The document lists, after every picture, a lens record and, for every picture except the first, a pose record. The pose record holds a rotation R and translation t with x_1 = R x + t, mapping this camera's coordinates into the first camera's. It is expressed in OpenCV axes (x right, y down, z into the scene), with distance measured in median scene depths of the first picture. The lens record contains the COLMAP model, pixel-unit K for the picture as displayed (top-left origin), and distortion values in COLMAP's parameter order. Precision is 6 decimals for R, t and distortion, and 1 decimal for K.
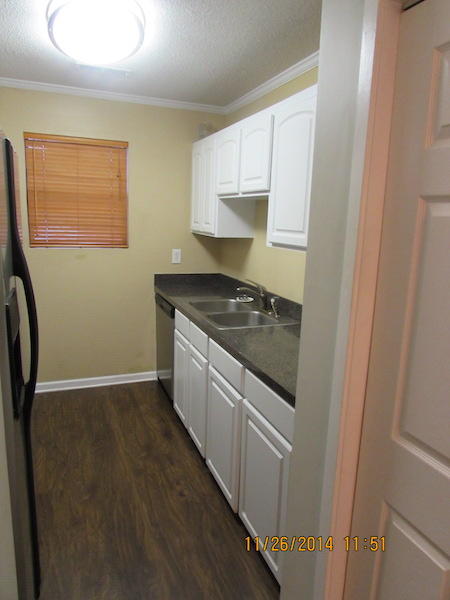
lens RADIAL K [[427.8, 0, 225.4], [0, 427.8, 302.8], [0, 0, 1]] dist [-0.027481, 0.023862]
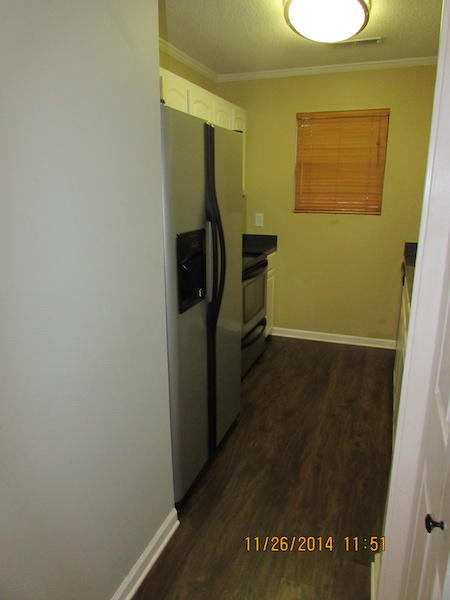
lens RADIAL K [[427.8, 0, 225.6], [0, 427.8, 298.4], [0, 0, 1]] dist [-0.027481, 0.023862]
pose [[0.736454, 0.137467, -0.662374, 0.232084], [-0.111797, 0.990404, 0.081245, 0.032548], [0.667186, 0.014218, 0.744755, -0.004913]]
